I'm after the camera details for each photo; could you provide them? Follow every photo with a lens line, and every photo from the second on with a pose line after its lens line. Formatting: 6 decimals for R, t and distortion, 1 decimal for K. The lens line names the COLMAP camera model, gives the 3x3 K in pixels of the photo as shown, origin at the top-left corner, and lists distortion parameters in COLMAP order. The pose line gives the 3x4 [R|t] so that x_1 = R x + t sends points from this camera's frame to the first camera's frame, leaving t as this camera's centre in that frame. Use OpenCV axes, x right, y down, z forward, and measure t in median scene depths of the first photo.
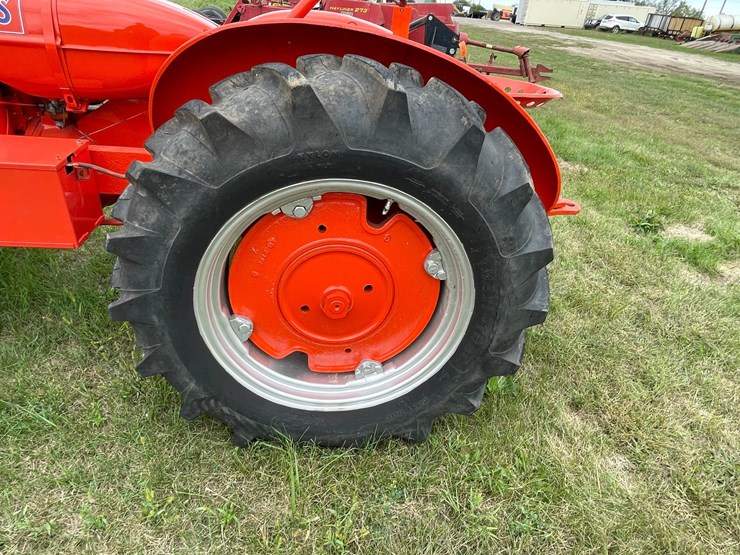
lens RADIAL K [[467.5, 0, 359.4], [0, 467.5, 272.7], [0, 0, 1]] dist [-0.003877, 0.000463]
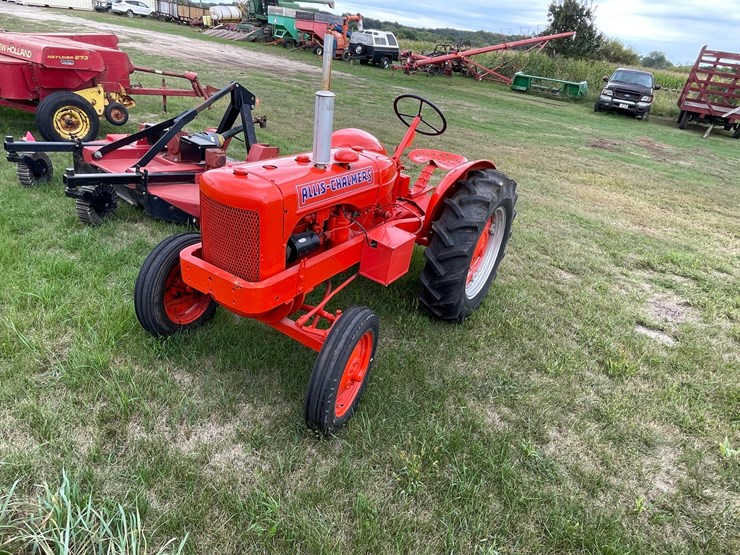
lens RADIAL K [[467.5, 0, 368.8], [0, 467.5, 280.5], [0, 0, 1]] dist [-0.003877, 0.000463]
pose [[0.602600, -0.377713, 0.702998, -0.118888], [0.335414, 0.919192, 0.206359, -0.027458], [-0.724134, 0.111443, 0.680596, -0.019432]]
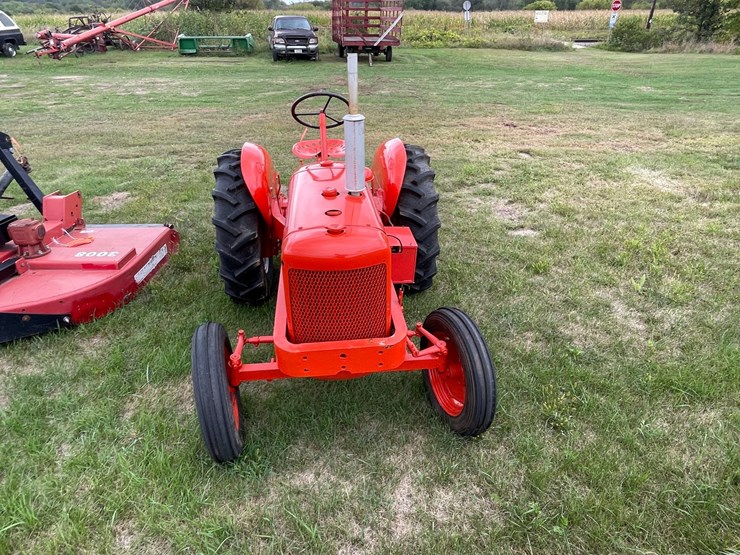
lens RADIAL K [[467.5, 0, 368.3], [0, 467.5, 276.7], [0, 0, 1]] dist [-0.003877, 0.000463]
pose [[-0.050137, -0.557175, 0.828880, -0.131118], [0.496432, 0.706237, 0.504762, -0.064252], [-0.866627, 0.436790, 0.241190, 0.032523]]
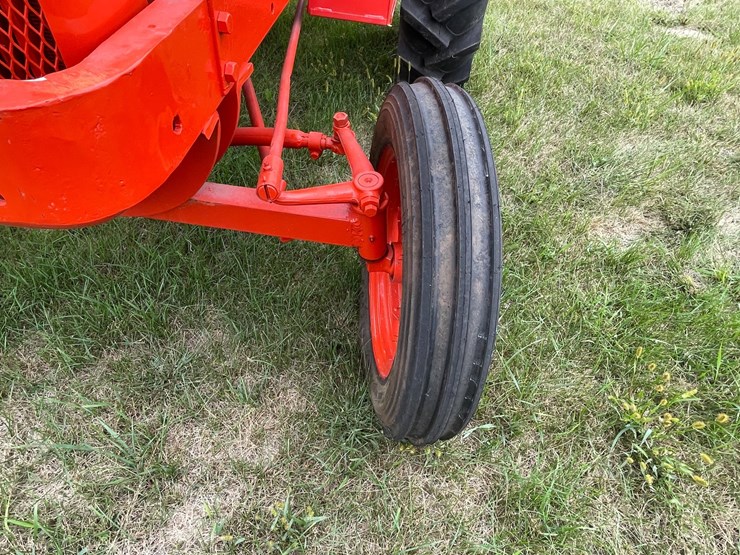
lens RADIAL K [[467.5, 0, 363.0], [0, 467.5, 274.8], [0, 0, 1]] dist [-0.003877, 0.000463]
pose [[0.204786, -0.780411, 0.590780, -0.086263], [0.459725, 0.609543, 0.645840, -0.018044], [-0.864127, 0.139338, 0.483601, 0.034705]]
